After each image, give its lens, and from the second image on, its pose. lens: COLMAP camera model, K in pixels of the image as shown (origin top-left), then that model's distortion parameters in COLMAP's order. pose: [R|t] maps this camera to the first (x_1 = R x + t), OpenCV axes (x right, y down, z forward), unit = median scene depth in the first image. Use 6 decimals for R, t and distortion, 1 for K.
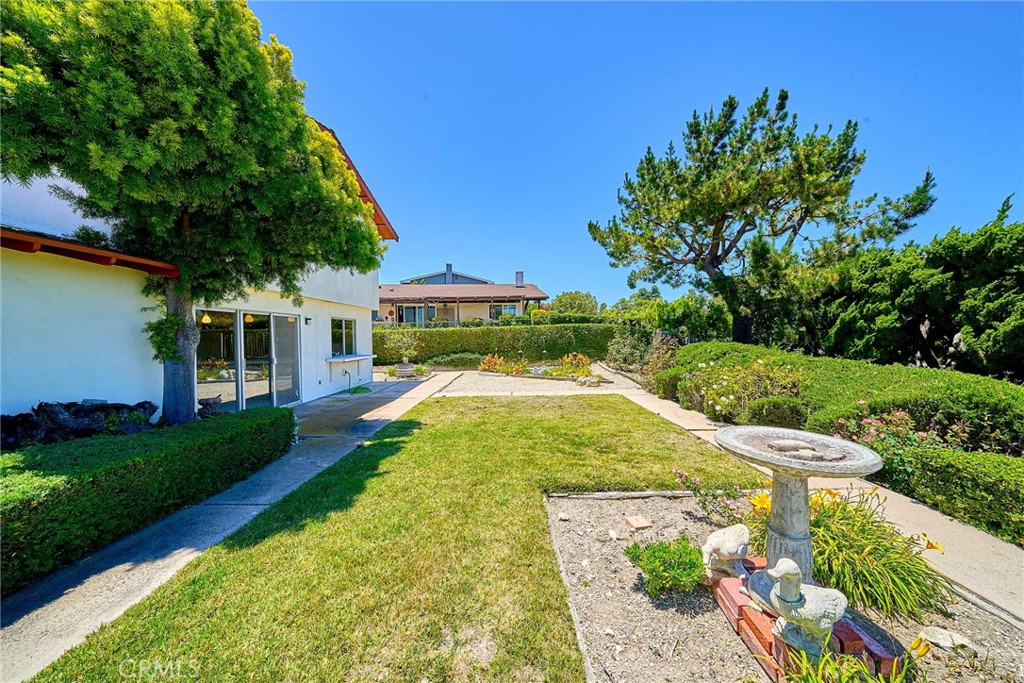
lens RADIAL K [[354.9, 0, 516.9], [0, 354.9, 340.4], [0, 0, 1]] dist [-0.000249, -0.002325]
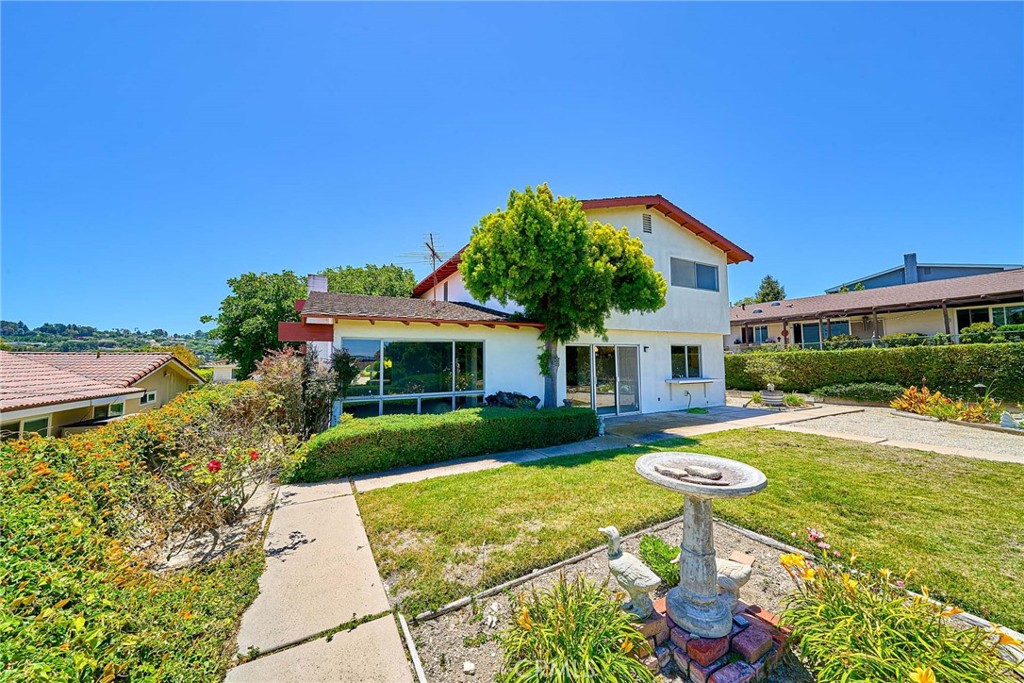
lens RADIAL K [[354.9, 0, 516.9], [0, 354.9, 340.4], [0, 0, 1]] dist [-0.000249, -0.002325]
pose [[0.479595, -0.045868, -0.876291, 0.319083], [-0.008442, 0.998345, -0.056877, -0.009860], [0.877450, 0.034676, 0.478414, -0.011253]]
